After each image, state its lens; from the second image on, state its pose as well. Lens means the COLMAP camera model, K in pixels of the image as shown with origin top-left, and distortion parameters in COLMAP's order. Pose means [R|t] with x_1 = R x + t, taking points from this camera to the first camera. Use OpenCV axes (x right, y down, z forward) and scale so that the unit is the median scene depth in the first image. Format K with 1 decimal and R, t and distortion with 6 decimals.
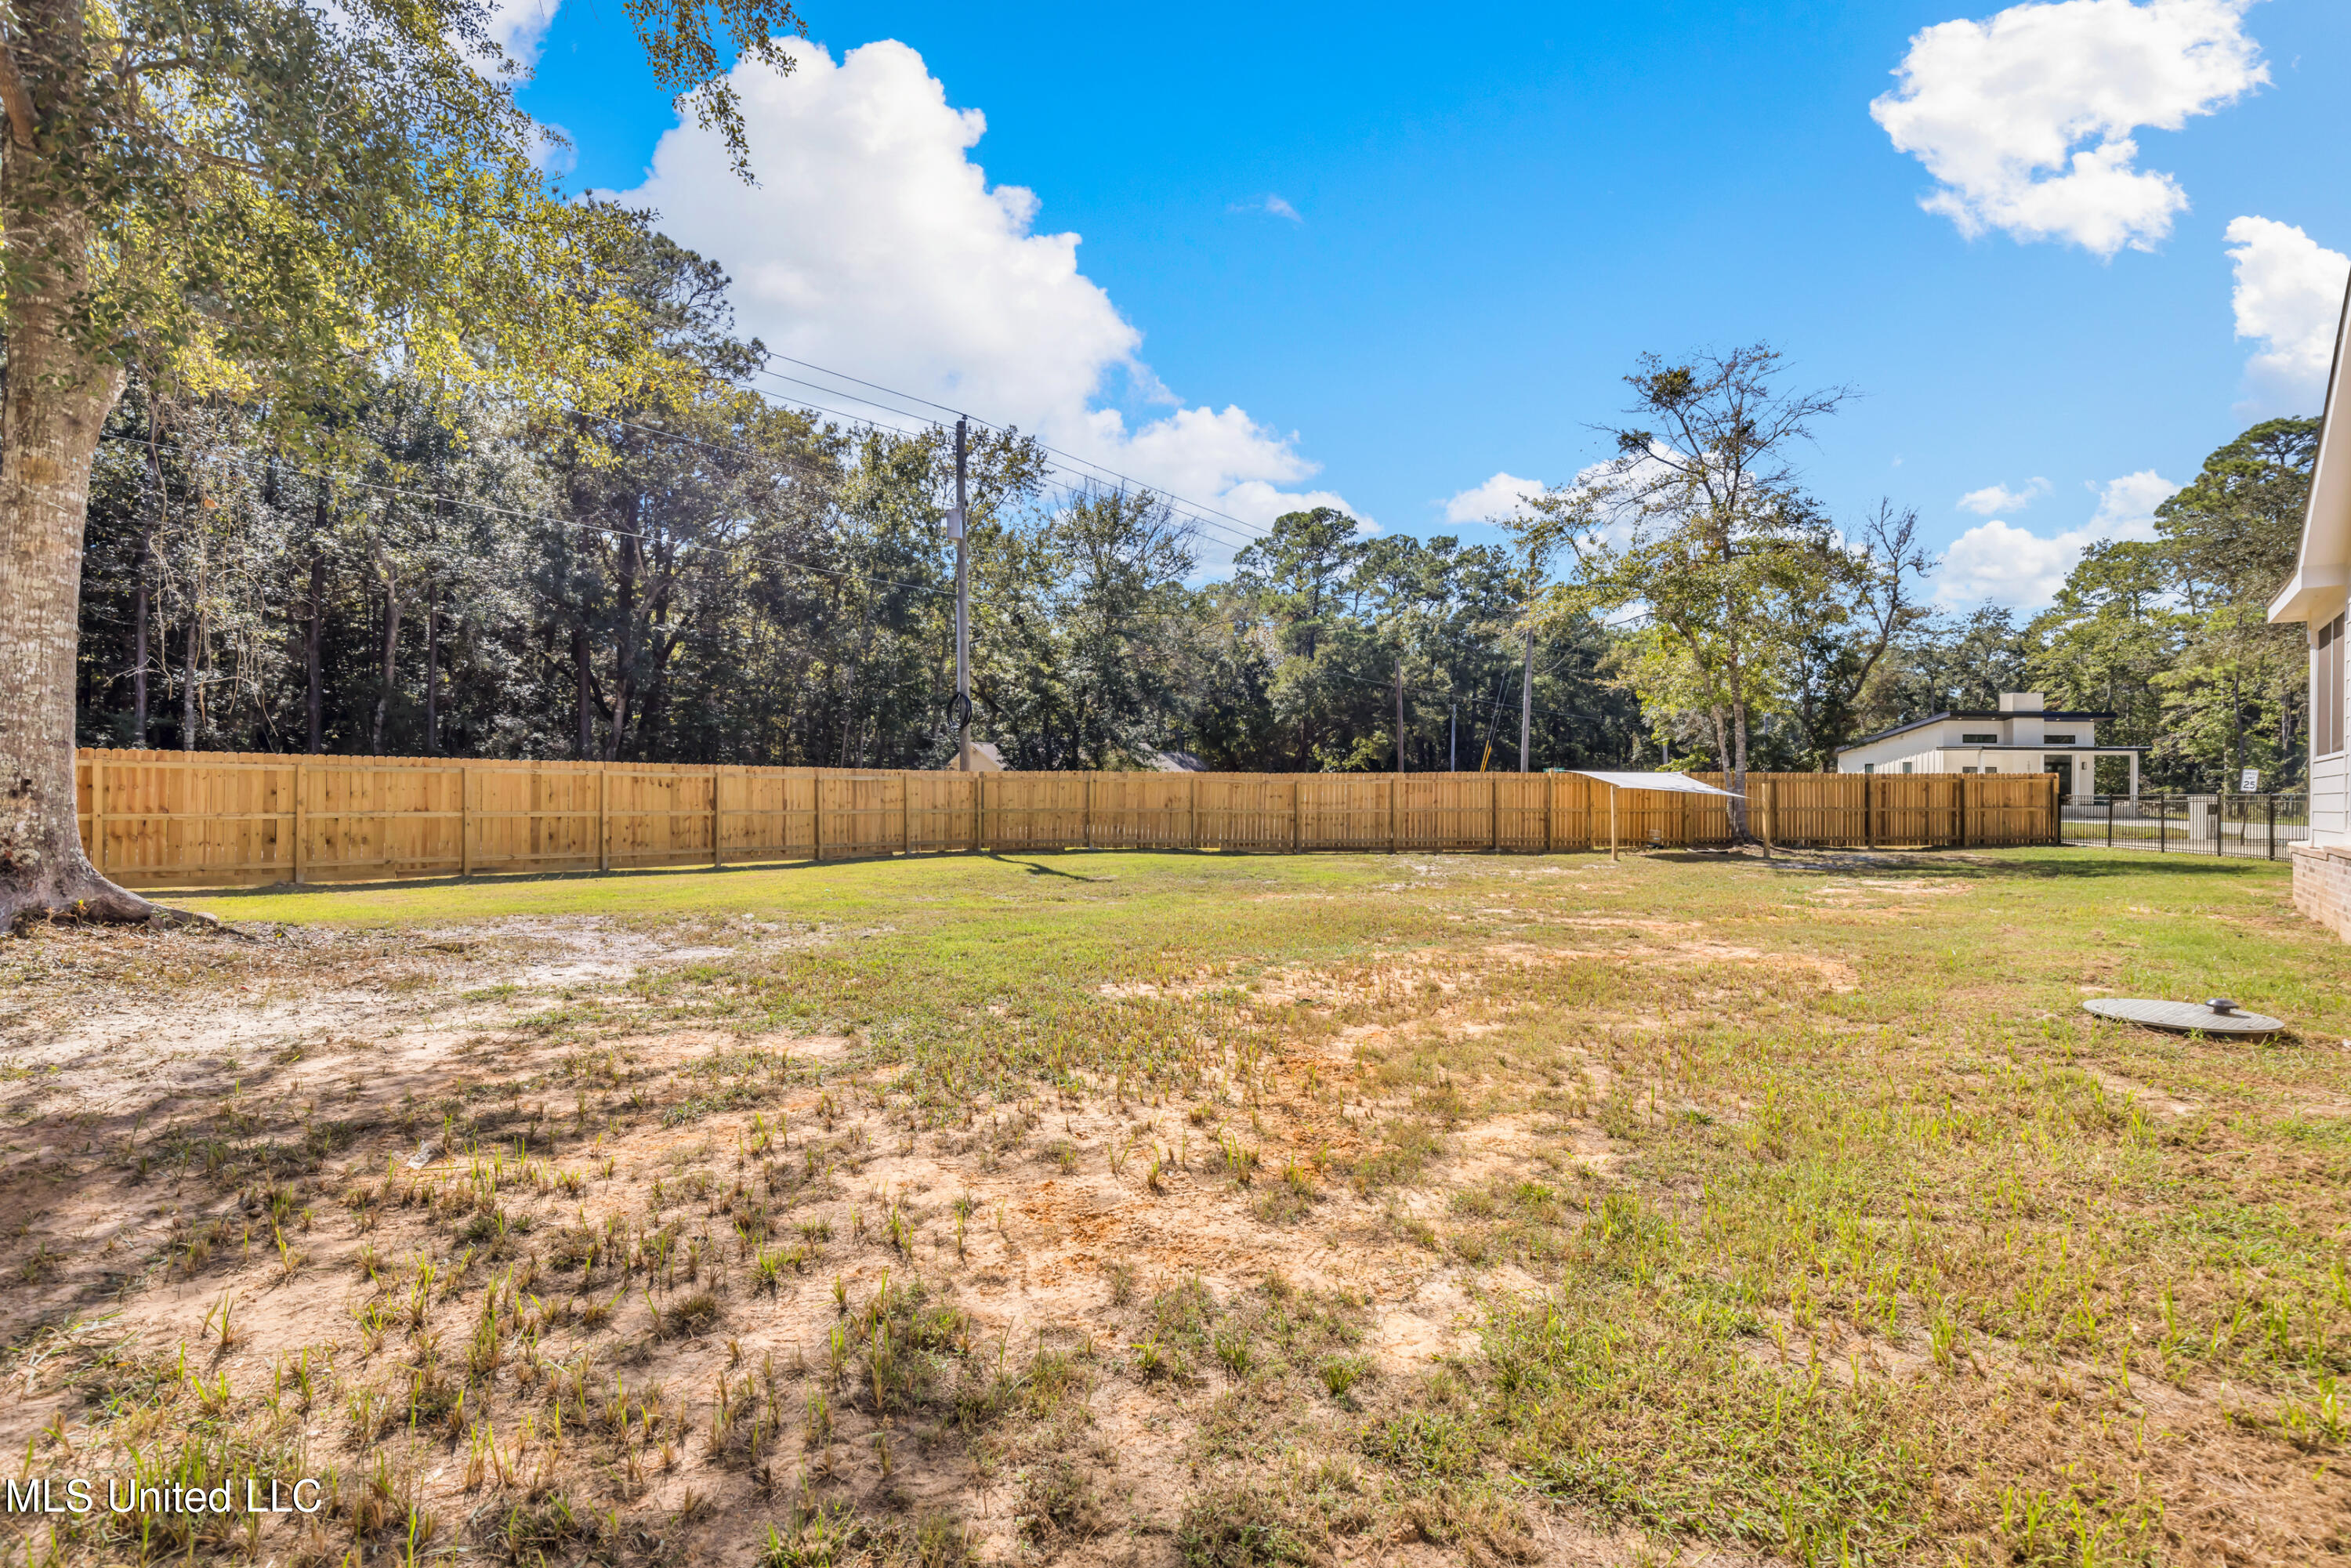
lens RADIAL K [[1062.6, 0, 1189.4], [0, 1062.6, 779.1], [0, 0, 1]] dist [0.010615, -0.000200]
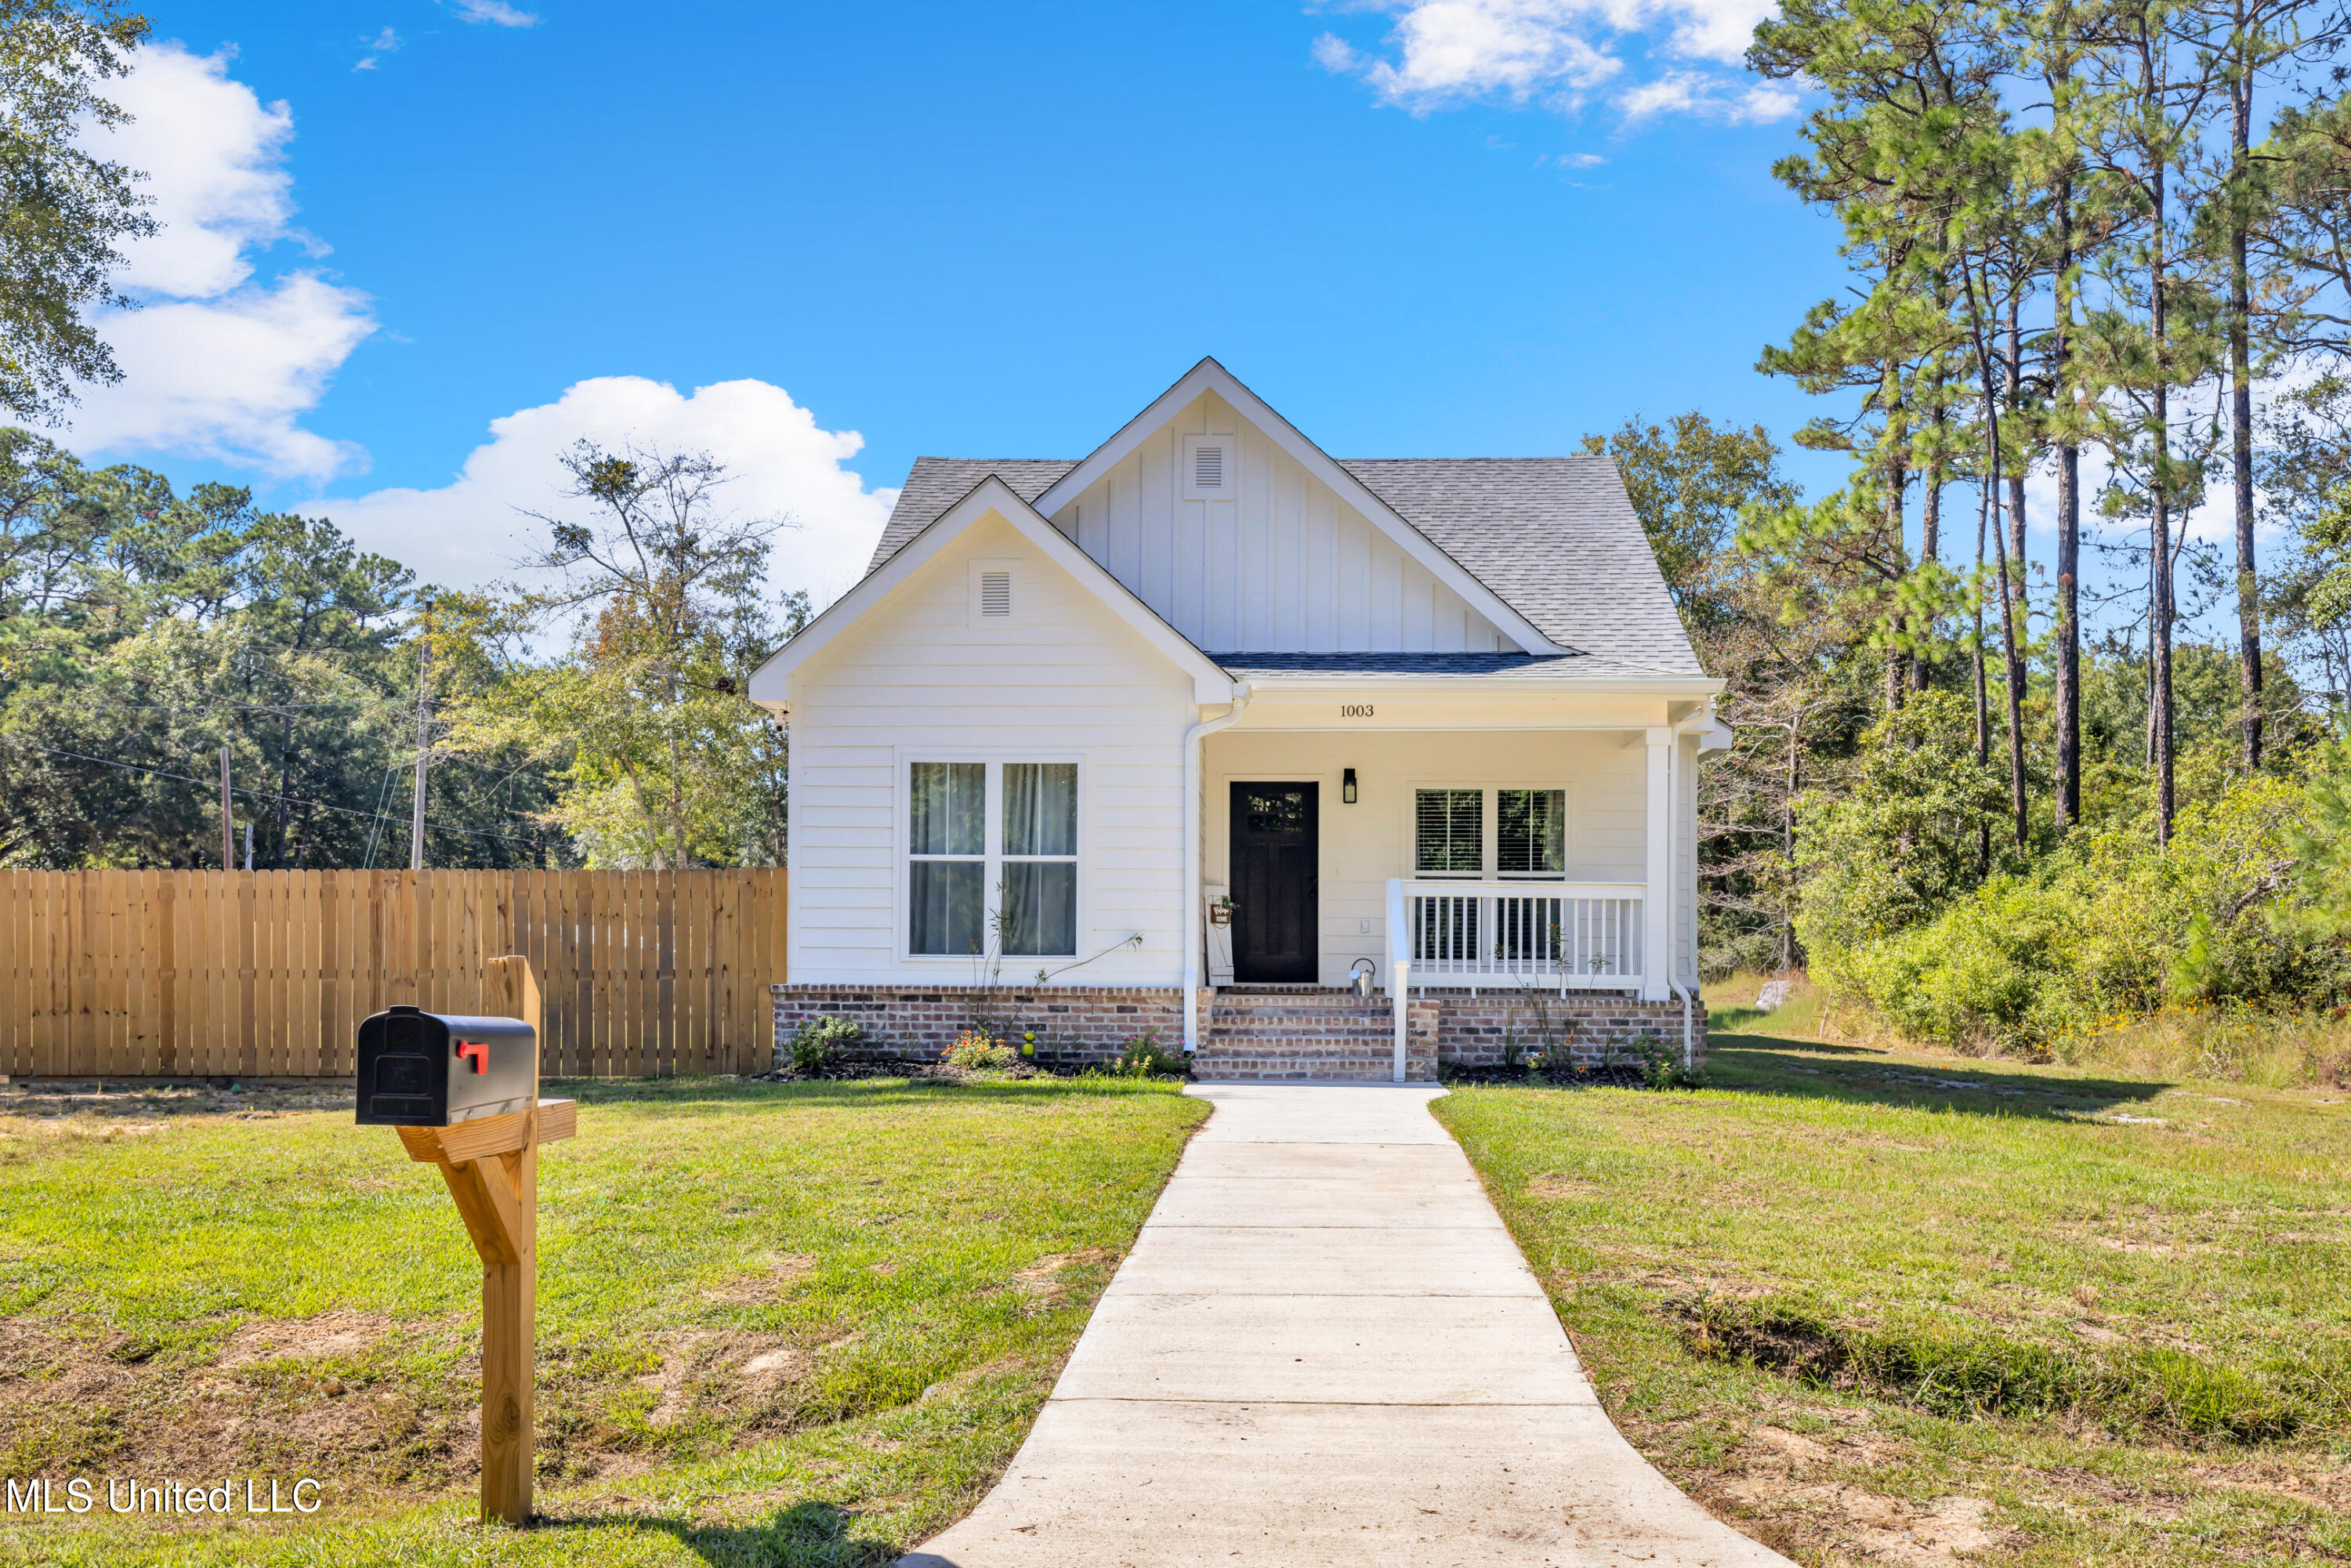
lens RADIAL K [[2287.8, 0, 1184.1], [0, 2287.8, 946.9], [0, 0, 1]] dist [0.013281, 0.012557]
pose [[0.783021, 0.004489, 0.621979, -0.144428], [-0.009088, 0.999950, 0.004223, 0.001084], [-0.621929, -0.008959, 0.783023, -0.318272]]
